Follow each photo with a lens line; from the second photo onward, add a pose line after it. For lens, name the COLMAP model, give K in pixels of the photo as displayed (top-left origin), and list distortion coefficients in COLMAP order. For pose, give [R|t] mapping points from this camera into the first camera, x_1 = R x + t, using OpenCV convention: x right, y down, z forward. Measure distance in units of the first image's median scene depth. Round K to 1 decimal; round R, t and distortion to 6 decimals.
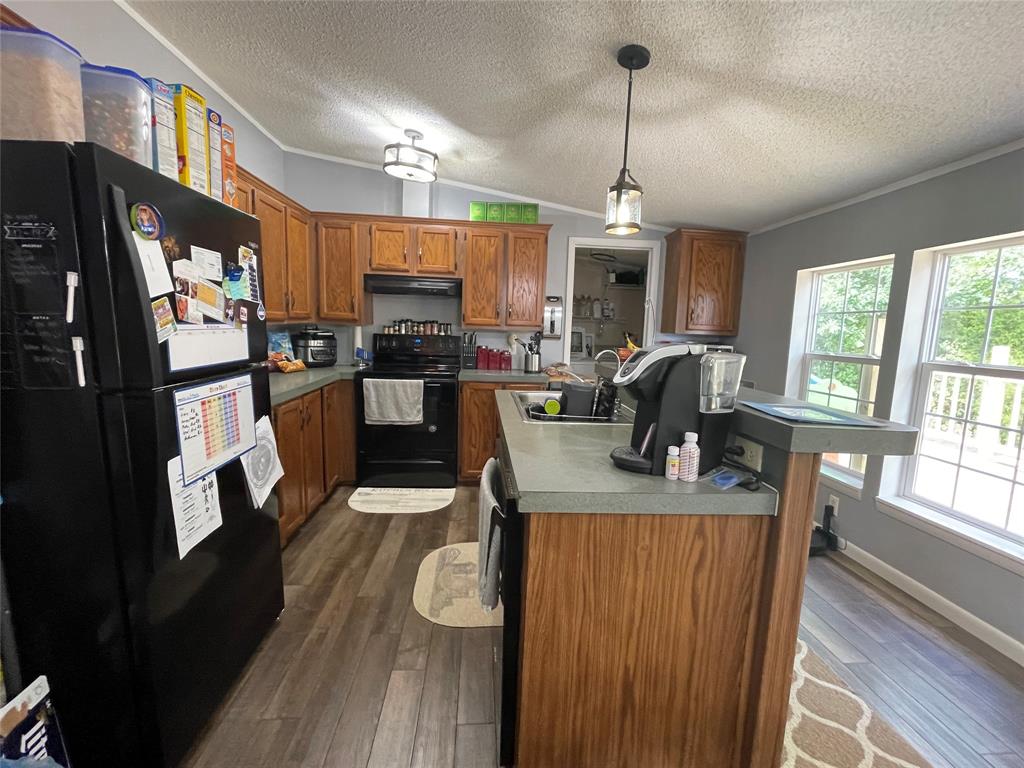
lens RADIAL K [[443.5, 0, 516.6], [0, 443.5, 383.9], [0, 0, 1]] dist [-0.003863, -0.000594]
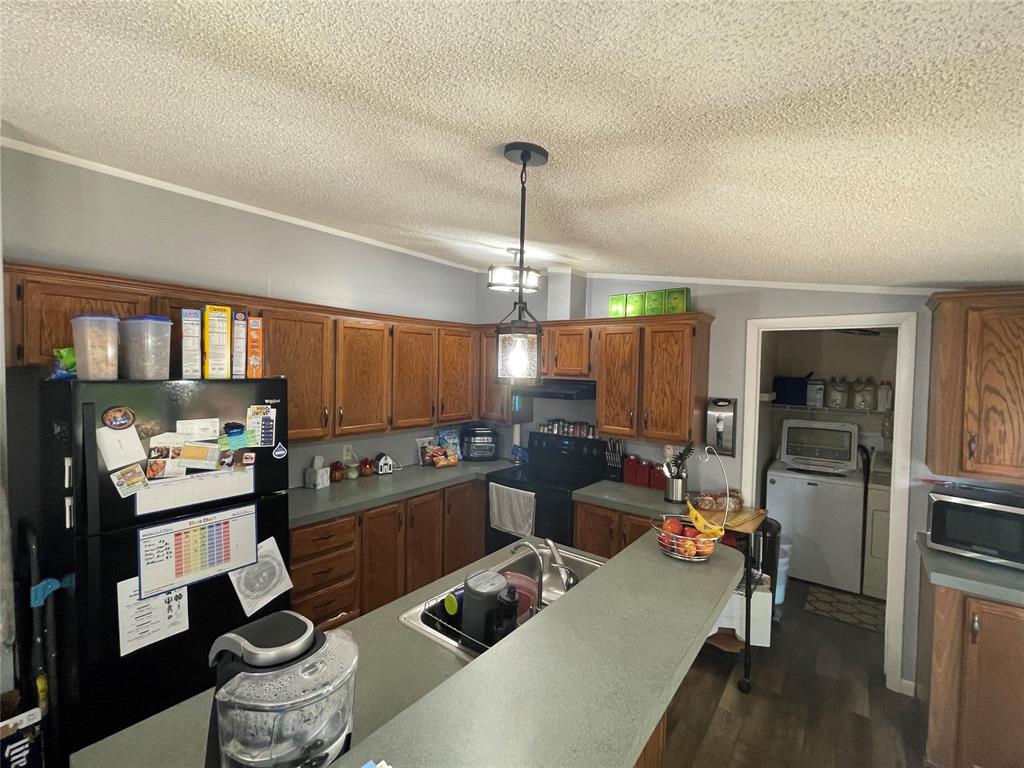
lens RADIAL K [[443.5, 0, 516.6], [0, 443.5, 383.9], [0, 0, 1]] dist [-0.003863, -0.000594]
pose [[0.744807, 0.005319, -0.667258, 0.793340], [-0.084060, 0.992750, -0.085916, -0.318026], [0.661964, 0.120081, 0.739855, 0.525819]]
